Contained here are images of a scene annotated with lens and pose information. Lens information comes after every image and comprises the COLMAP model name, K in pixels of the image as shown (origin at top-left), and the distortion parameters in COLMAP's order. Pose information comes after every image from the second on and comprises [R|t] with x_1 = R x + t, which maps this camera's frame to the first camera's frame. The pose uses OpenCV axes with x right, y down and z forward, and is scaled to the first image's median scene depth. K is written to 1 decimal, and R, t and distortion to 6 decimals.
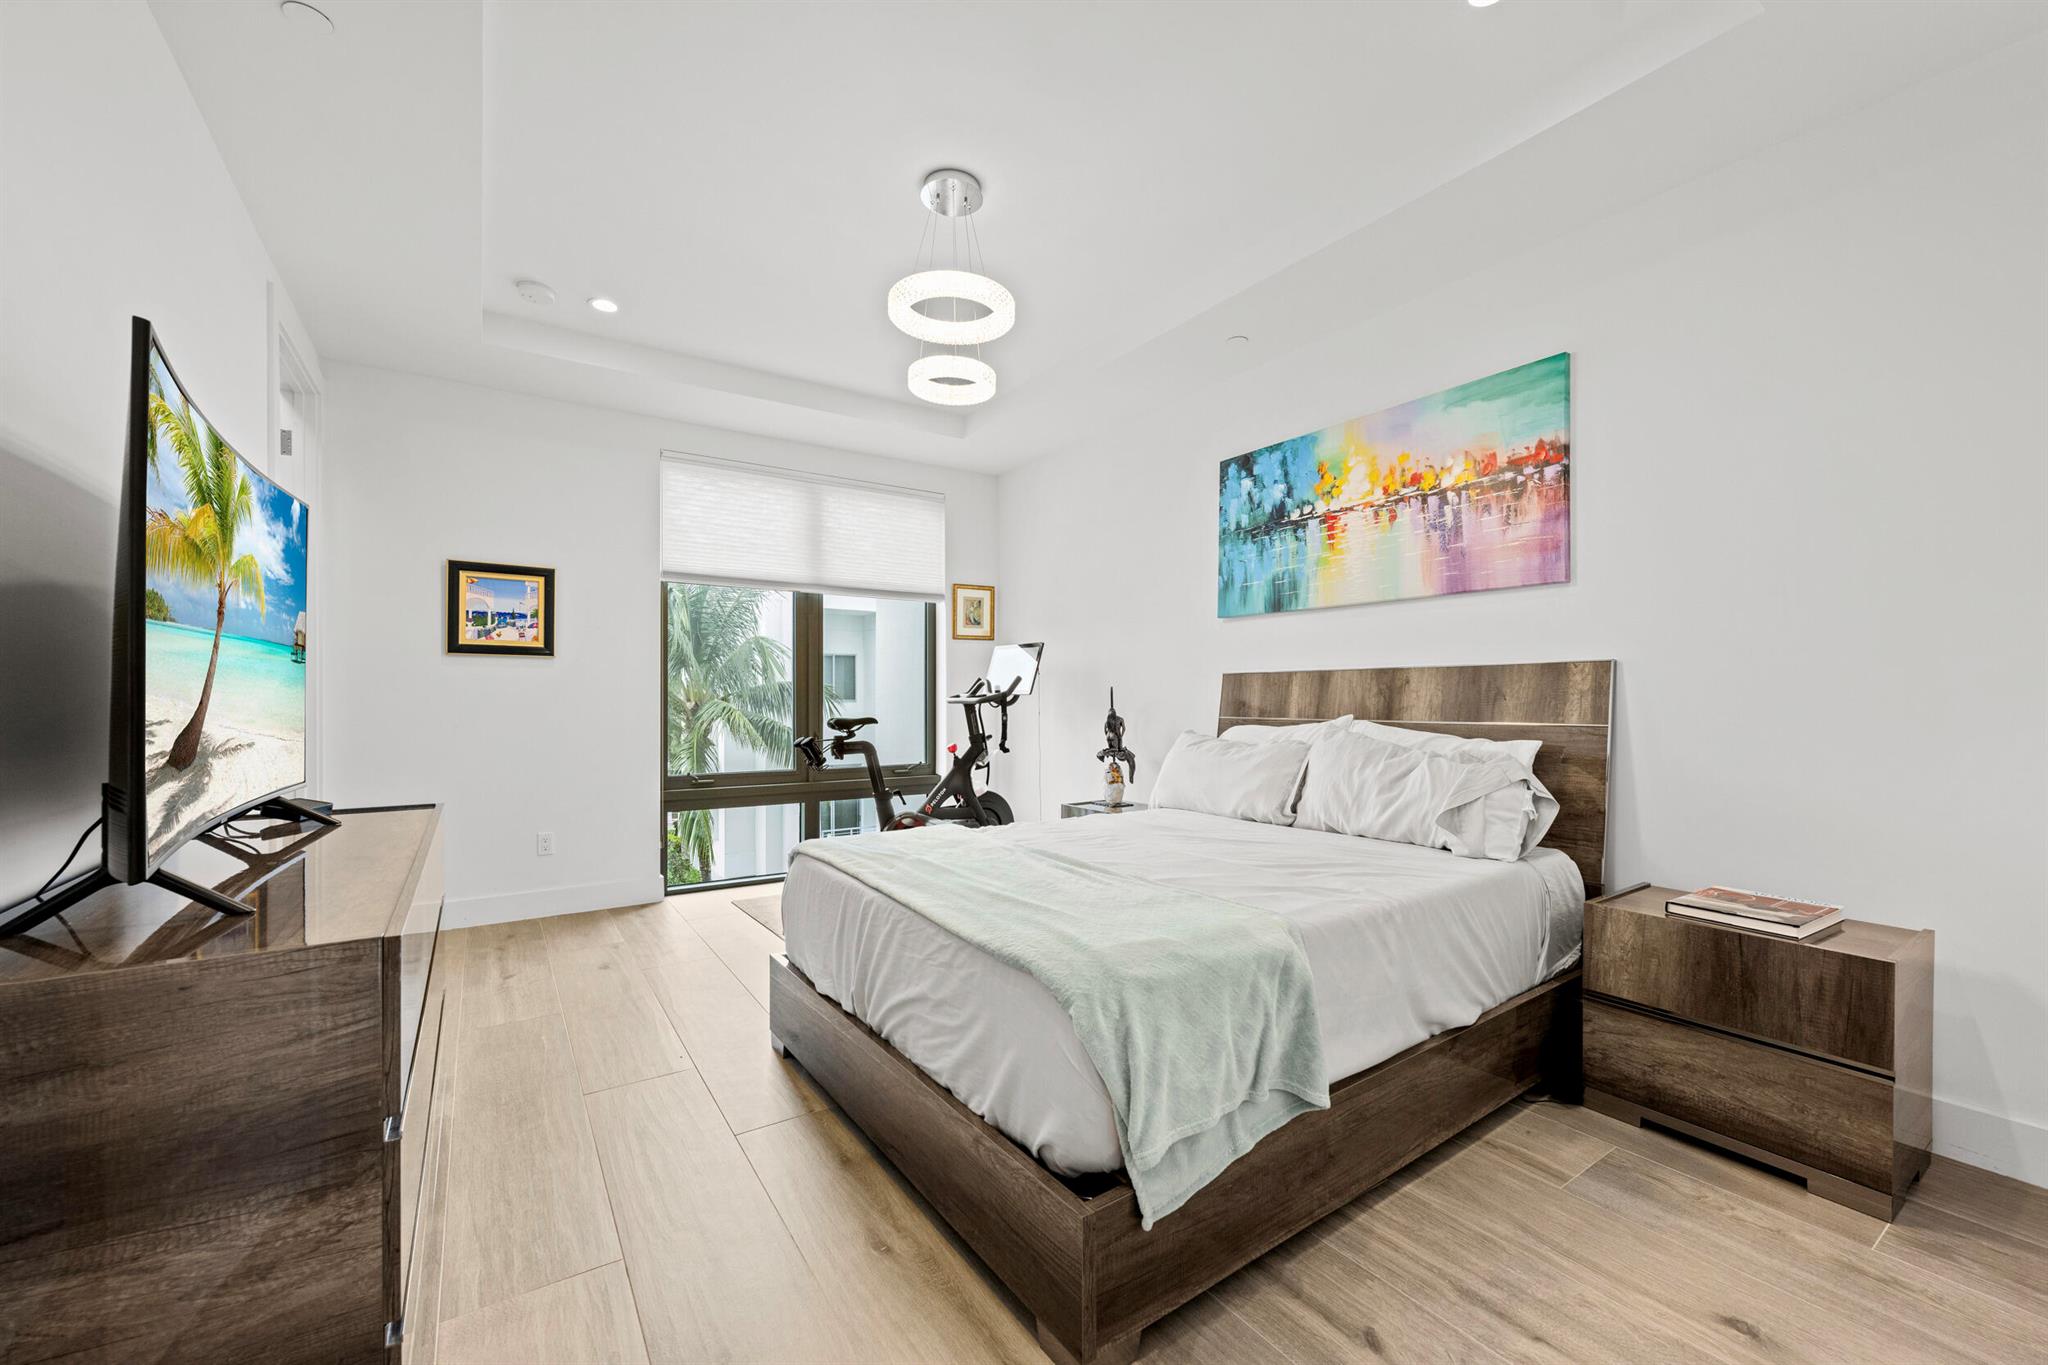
lens RADIAL K [[806.4, 0, 1021.1], [0, 806.4, 684.4], [0, 0, 1]] dist [0.000168, -0.000228]
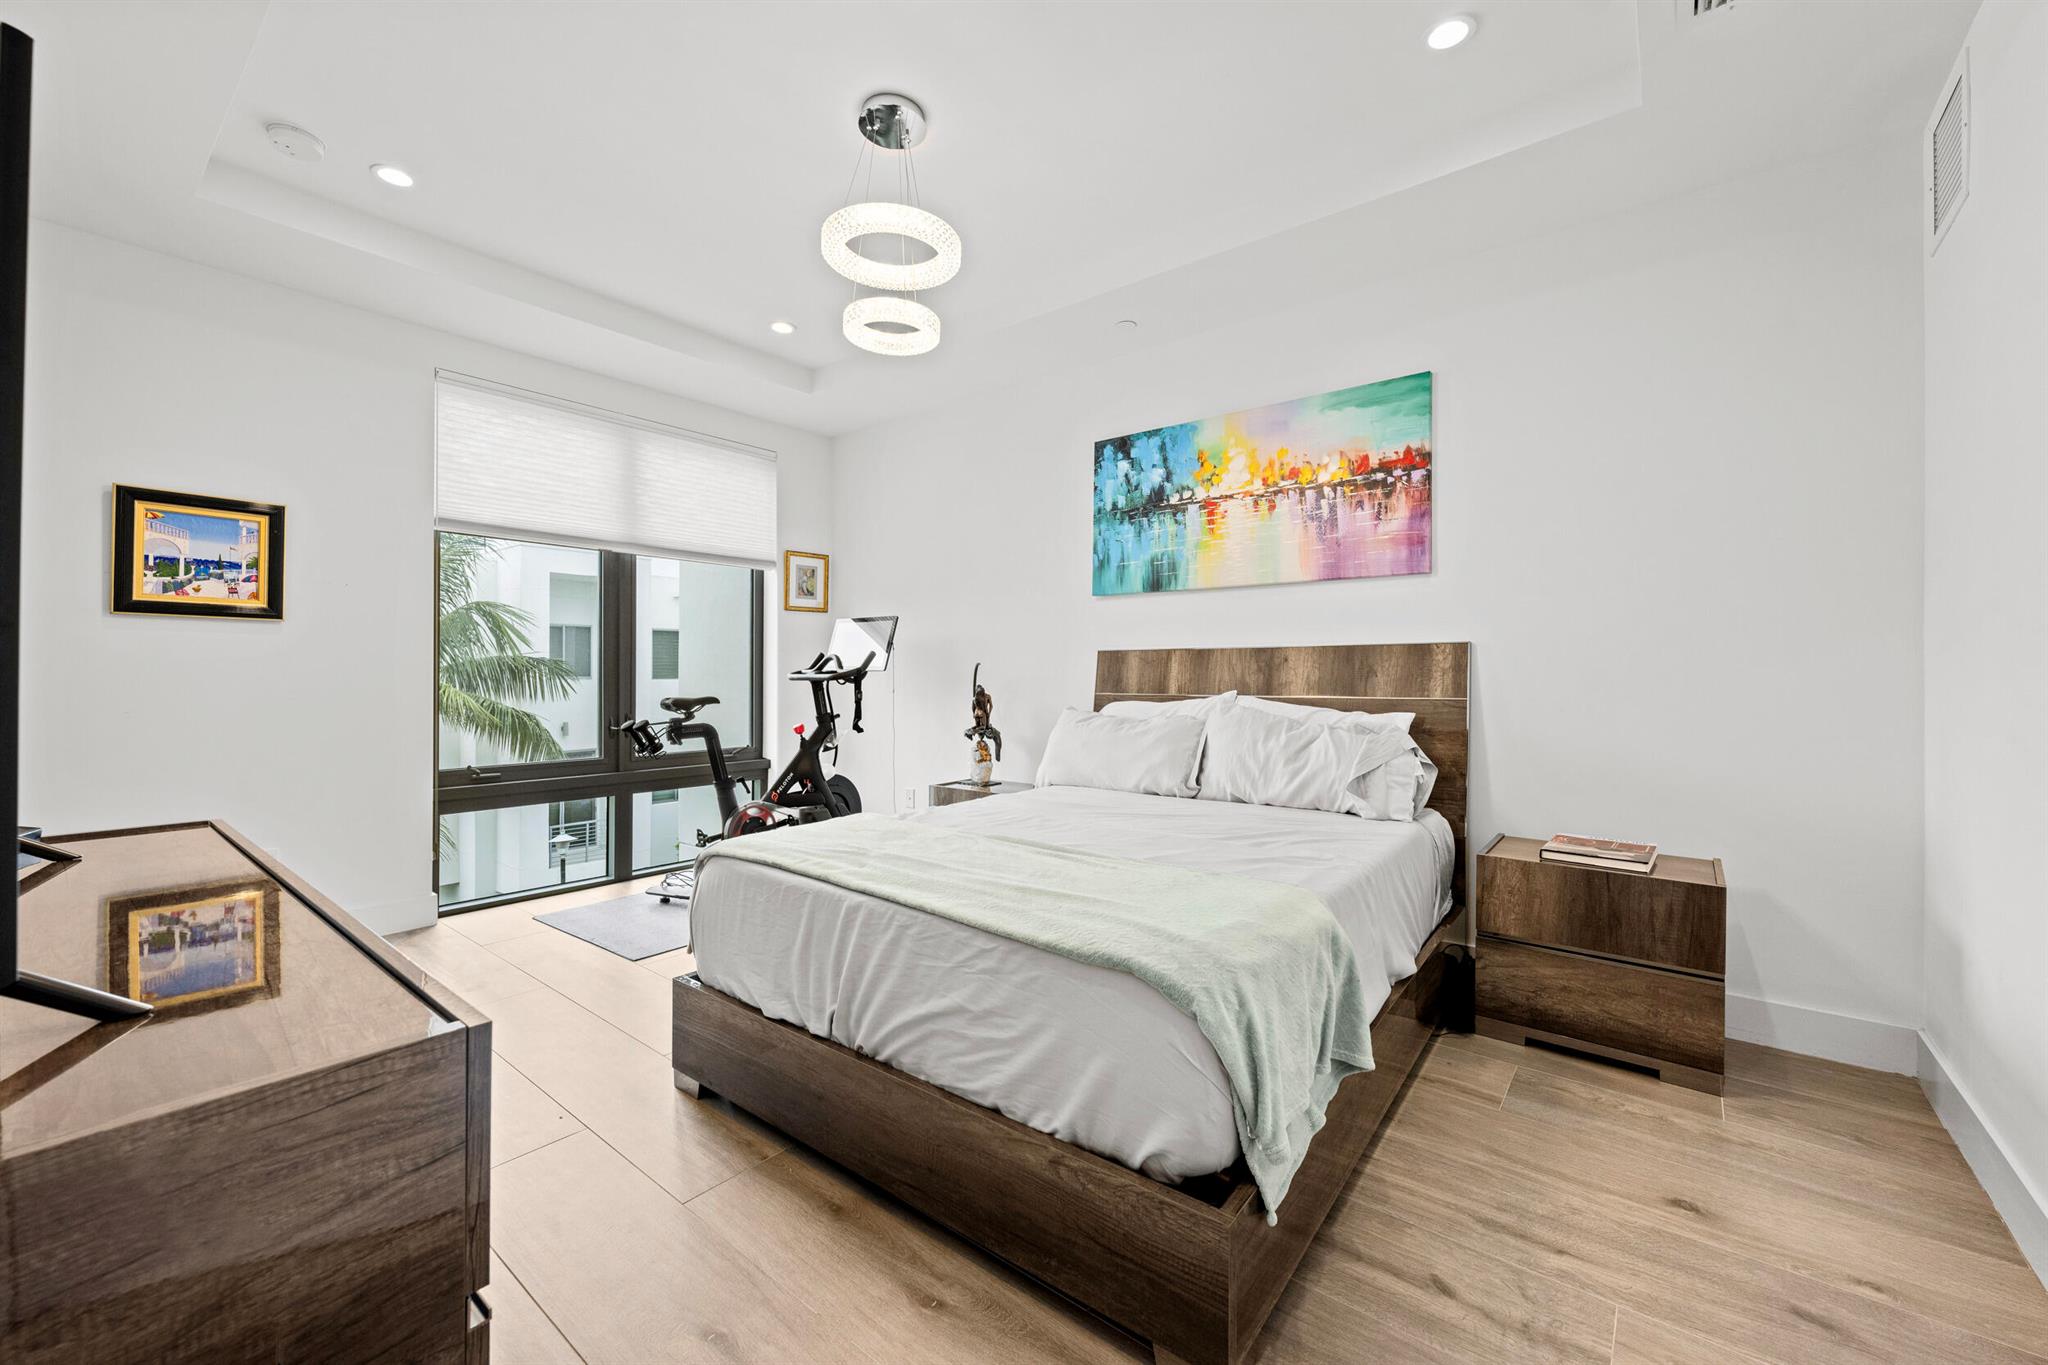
lens RADIAL K [[807.8, 0, 1018.2], [0, 807.8, 659.0], [0, 0, 1]] dist [-0.000067, -0.000194]
pose [[0.954749, 0.006808, 0.297335, -0.174844], [-0.006123, 0.999976, -0.003235, 0.001281], [-0.297350, 0.001268, 0.954768, 0.068035]]
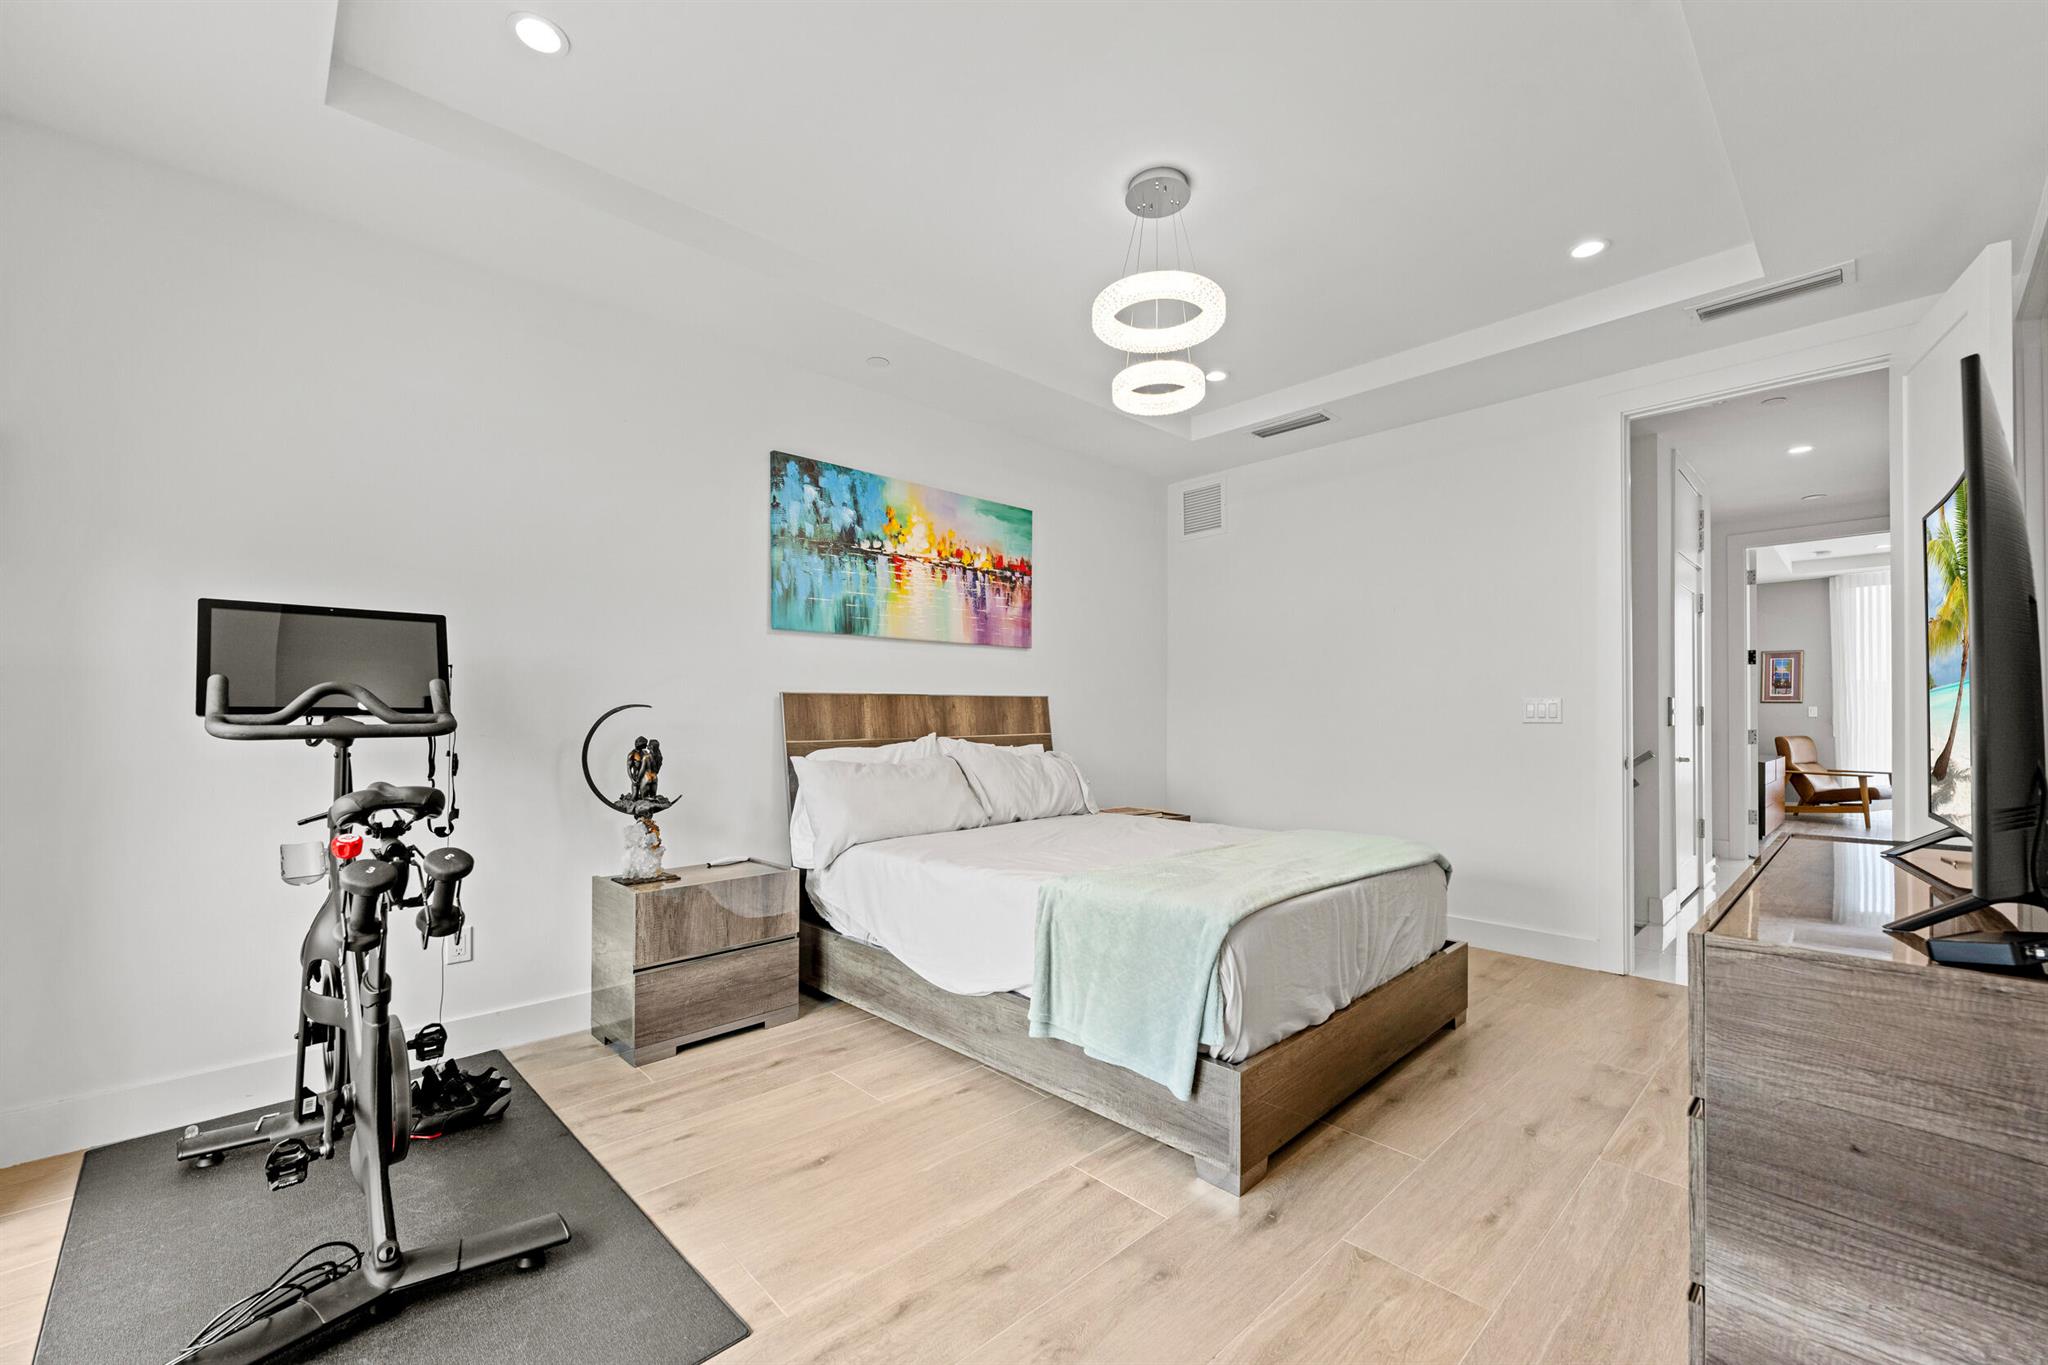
lens RADIAL K [[831.6, 0, 1019.7], [0, 831.6, 698.4], [0, 0, 1]] dist [-0.000242, -0.000164]
pose [[-0.169312, 0.018104, 0.985396, -0.817030], [-0.013485, 0.999695, -0.020684, 0.009977], [-0.985470, -0.016790, -0.169016, 1.057958]]
